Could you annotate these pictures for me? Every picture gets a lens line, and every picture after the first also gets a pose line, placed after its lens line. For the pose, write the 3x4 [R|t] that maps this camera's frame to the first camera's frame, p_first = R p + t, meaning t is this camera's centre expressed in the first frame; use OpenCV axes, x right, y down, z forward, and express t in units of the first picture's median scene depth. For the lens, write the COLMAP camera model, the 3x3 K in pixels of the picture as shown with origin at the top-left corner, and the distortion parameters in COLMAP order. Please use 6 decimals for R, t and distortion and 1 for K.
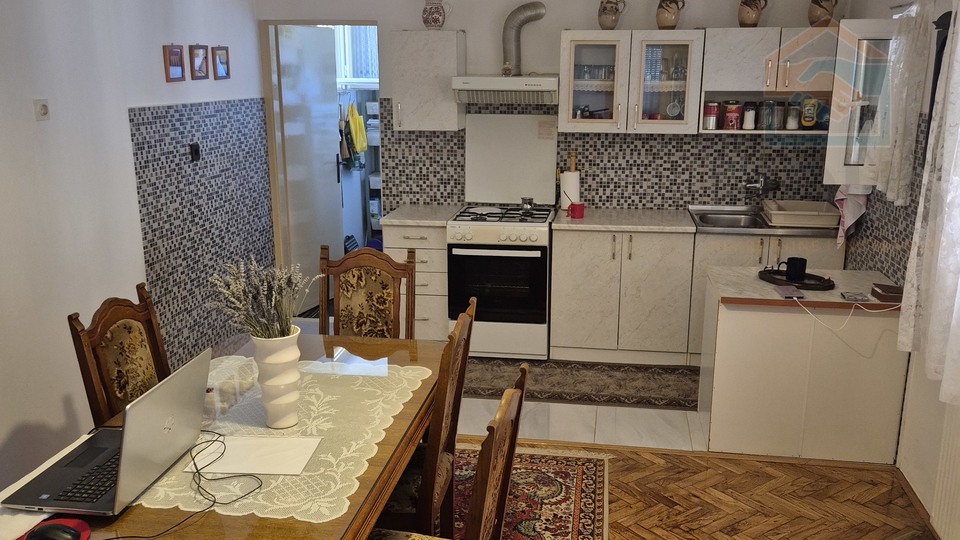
lens RADIAL K [[867.8, 0, 480.0], [0, 867.8, 270.0], [0, 0, 1]] dist [0.140739, -0.173319]
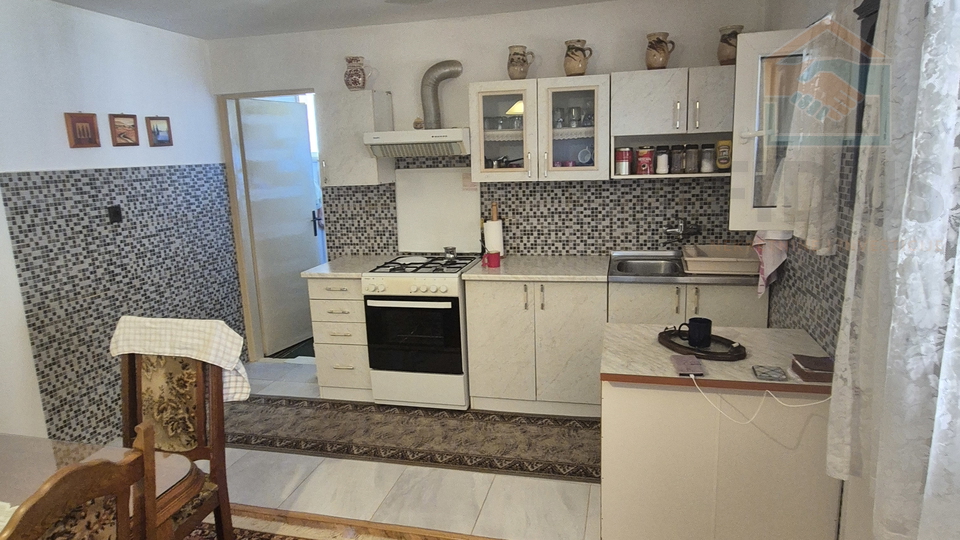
lens RADIAL K [[578.0, 0, 478.8], [0, 578.0, 256.7], [0, 0, 1]] dist [0.006071, 0.001254]
pose [[0.993690, -0.022259, -0.109931, 0.171201], [0.016734, 0.998562, -0.050925, -0.038771], [0.110906, 0.048764, 0.992634, 0.345973]]
